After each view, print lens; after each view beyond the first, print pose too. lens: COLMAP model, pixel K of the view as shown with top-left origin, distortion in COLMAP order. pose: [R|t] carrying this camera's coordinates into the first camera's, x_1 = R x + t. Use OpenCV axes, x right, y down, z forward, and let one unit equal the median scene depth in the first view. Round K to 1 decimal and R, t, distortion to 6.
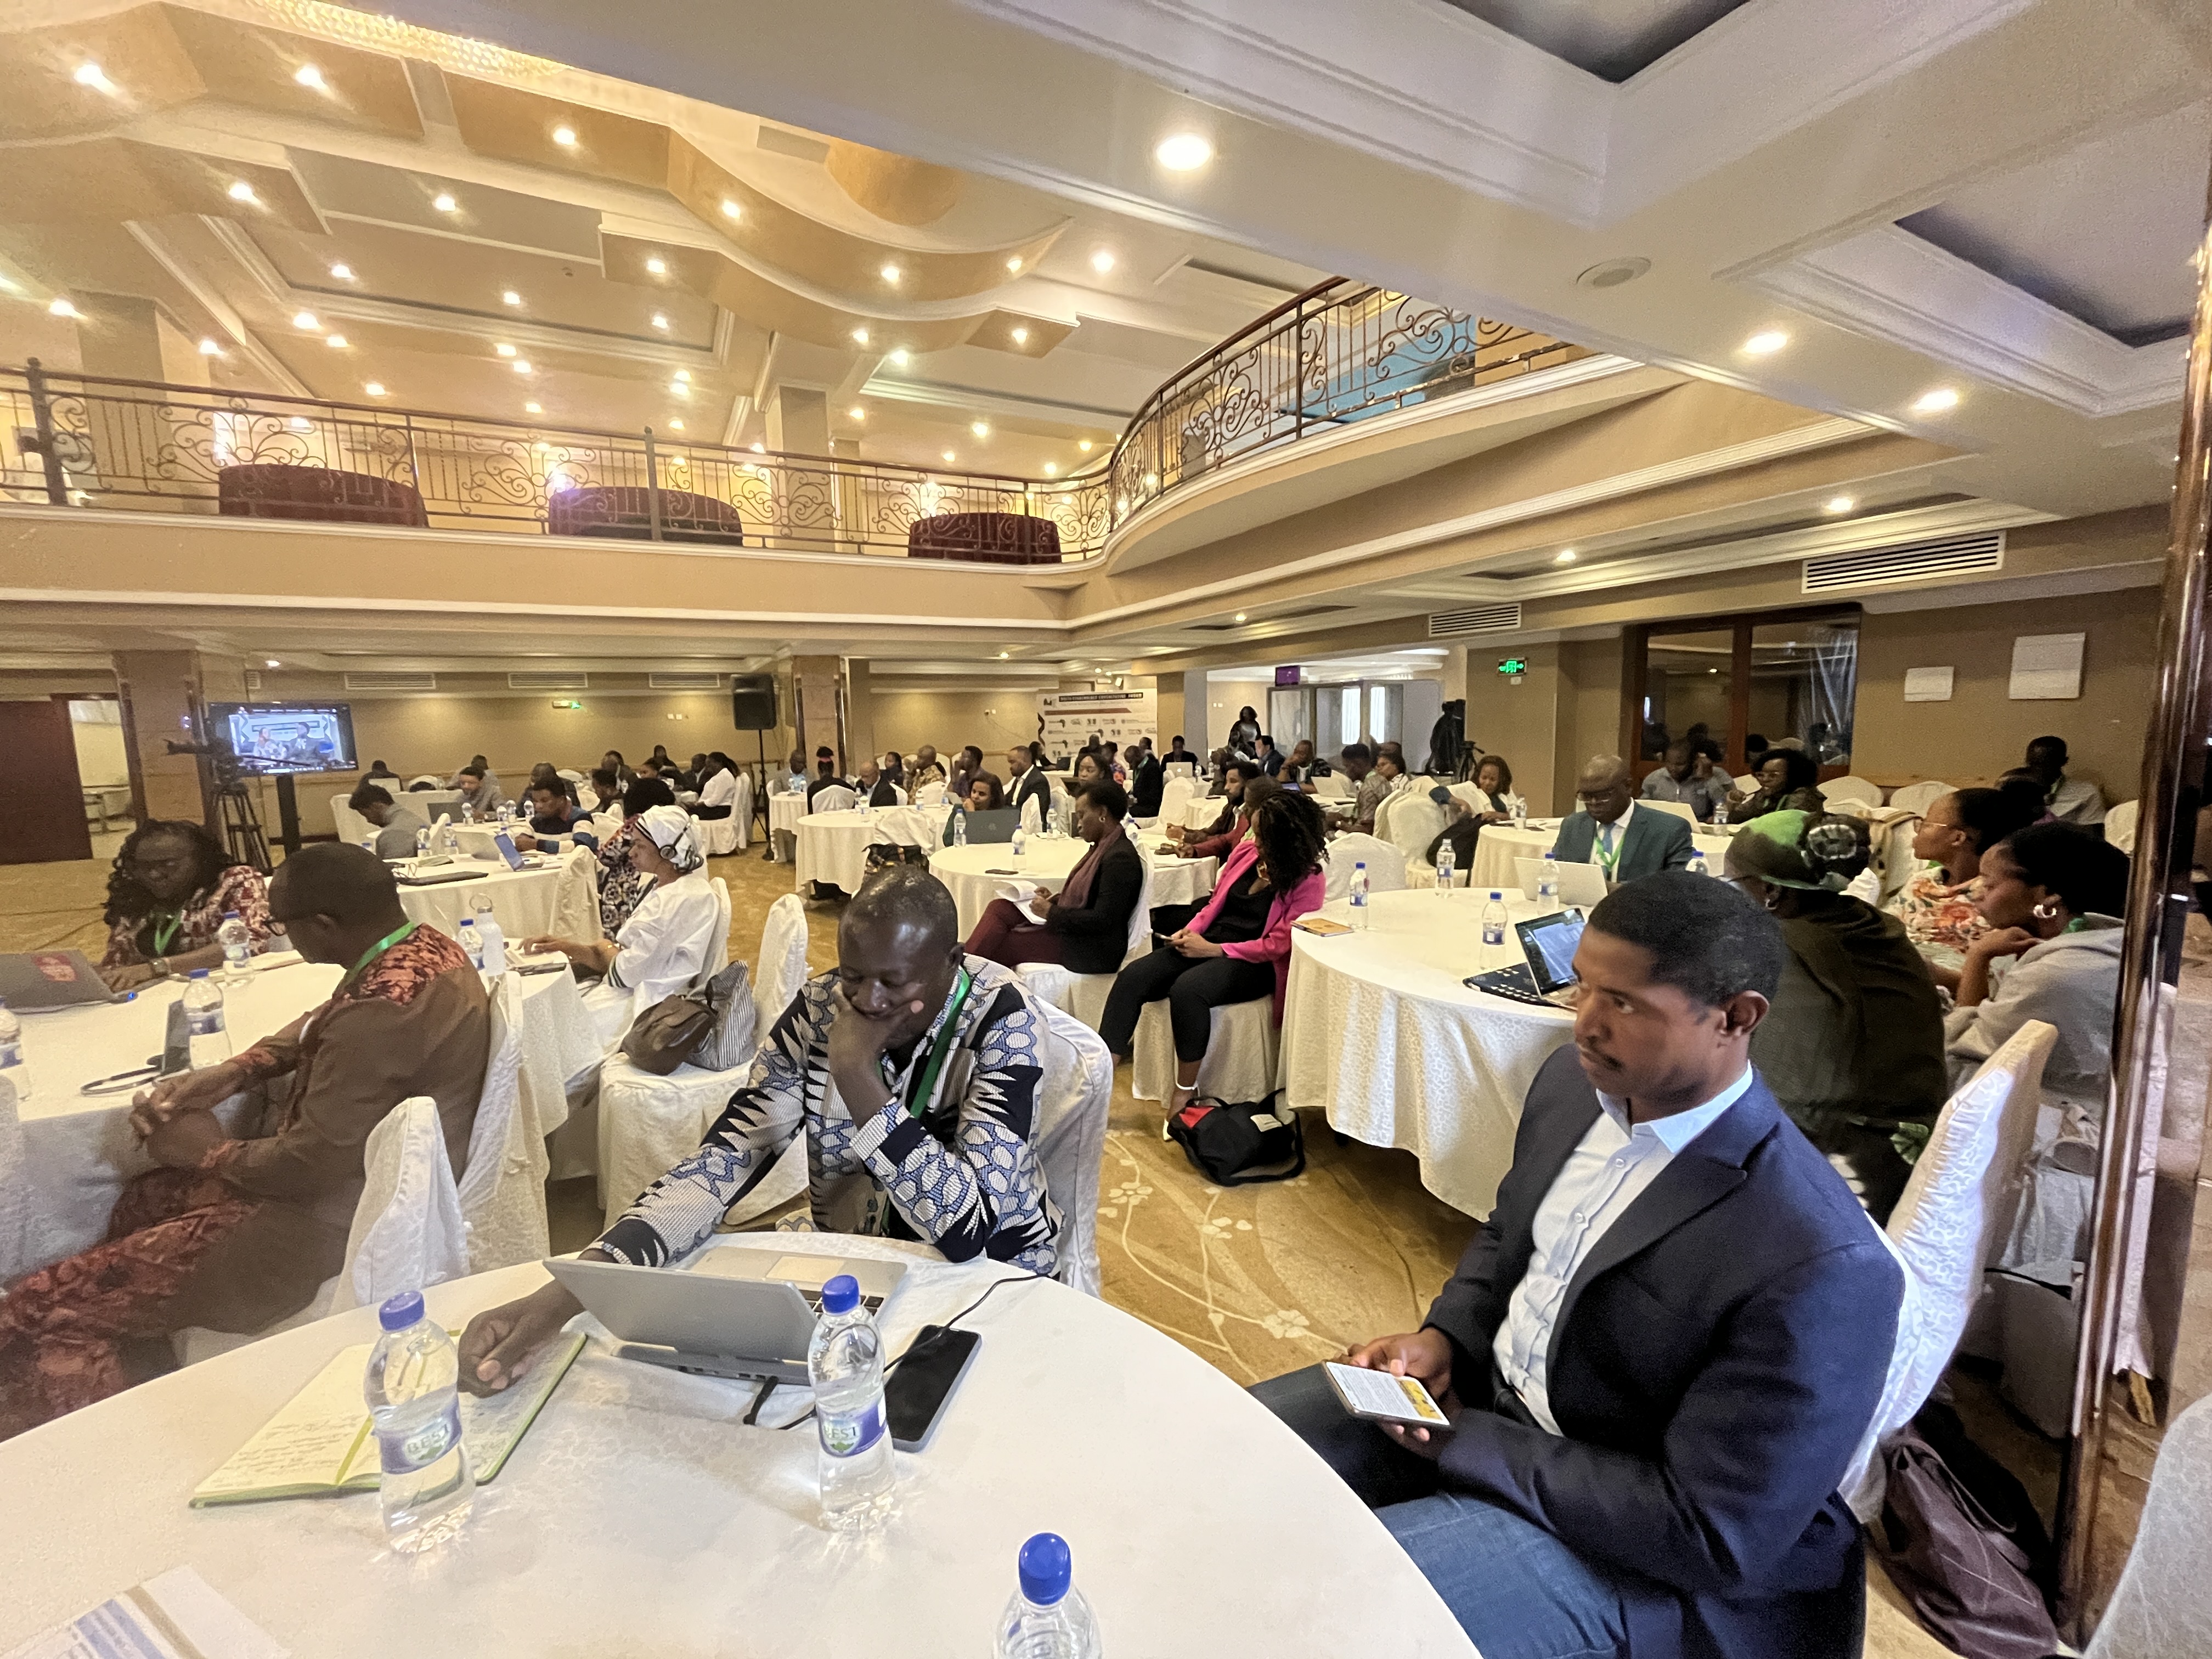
lens RADIAL K [[889.6, 0, 1094.3], [0, 889.6, 830.5], [0, 0, 1]] dist [-0.000495, -0.001450]
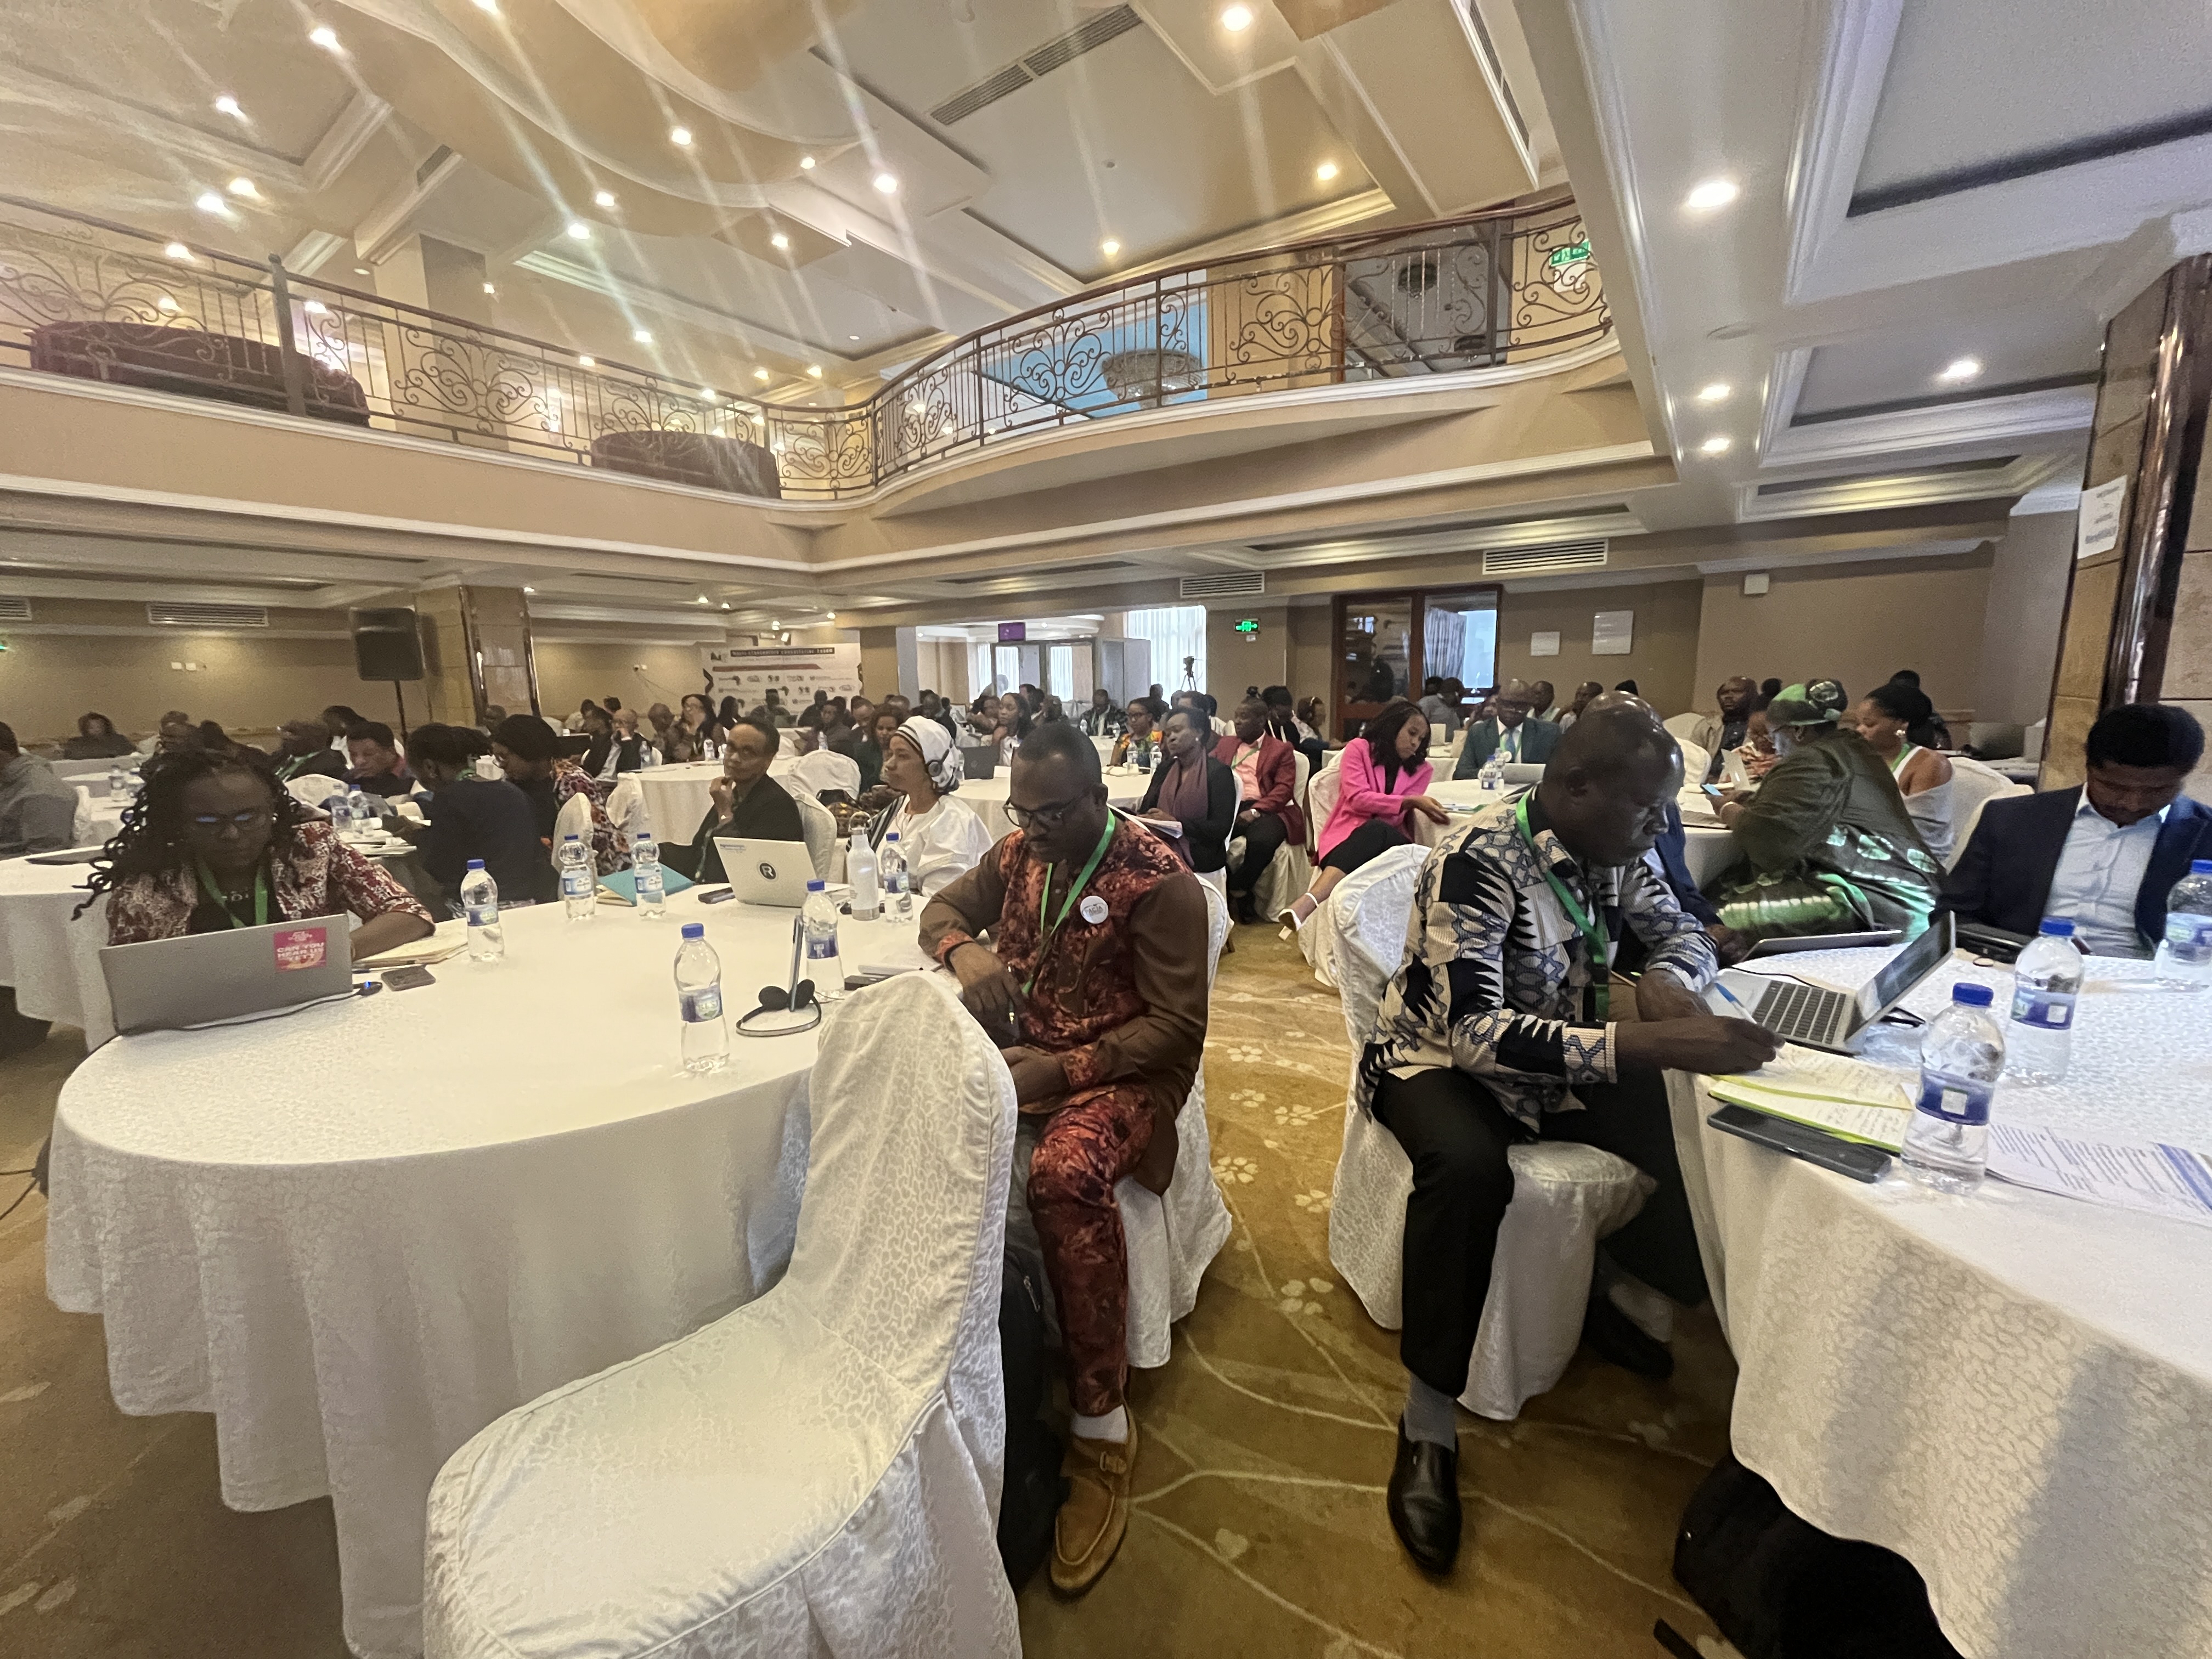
lens RADIAL K [[889.6, 0, 1094.3], [0, 889.6, 830.5], [0, 0, 1]] dist [-0.000495, -0.001450]
pose [[0.886572, -0.070787, 0.457142, -0.236560], [0.055175, 0.997349, 0.047432, 0.016815], [-0.459288, -0.016829, 0.888128, 0.033320]]
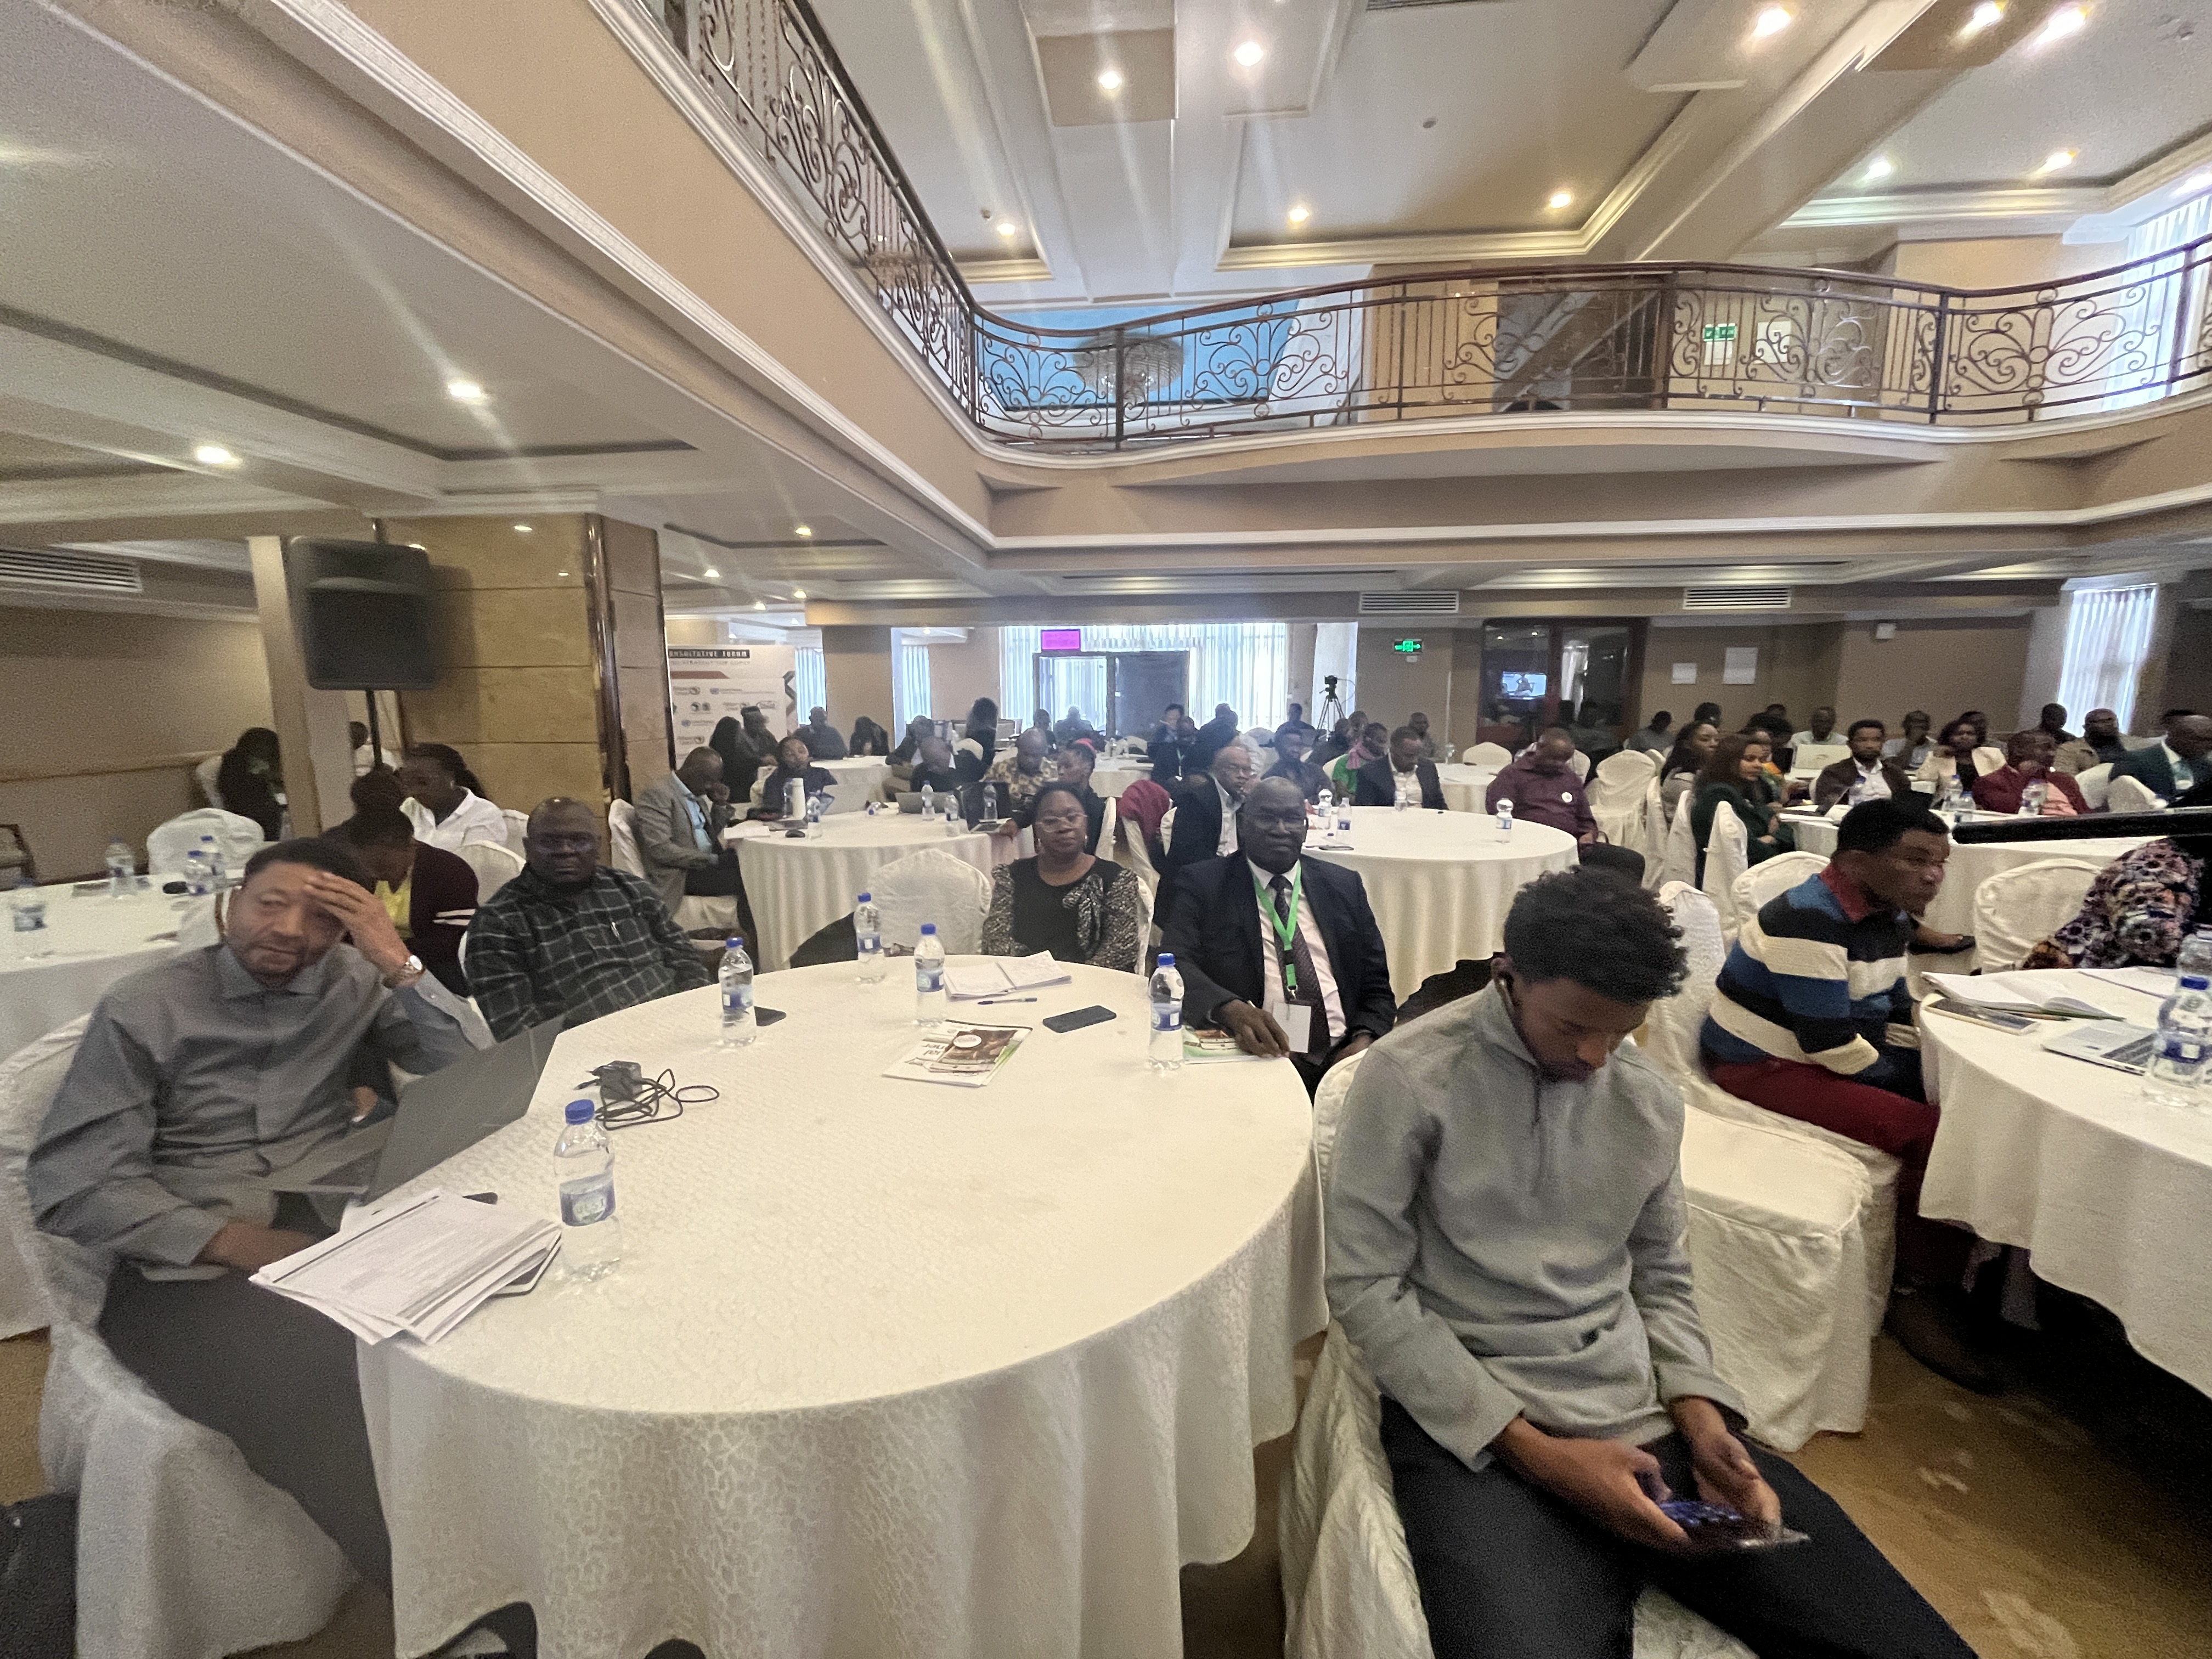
lens RADIAL K [[889.6, 0, 1094.3], [0, 889.6, 830.5], [0, 0, 1]] dist [-0.000495, -0.001450]
pose [[0.542007, -0.110312, 0.833102, -0.632788], [0.095111, 0.993030, 0.069610, -0.059088], [-0.834974, 0.041508, 0.548721, 0.629121]]
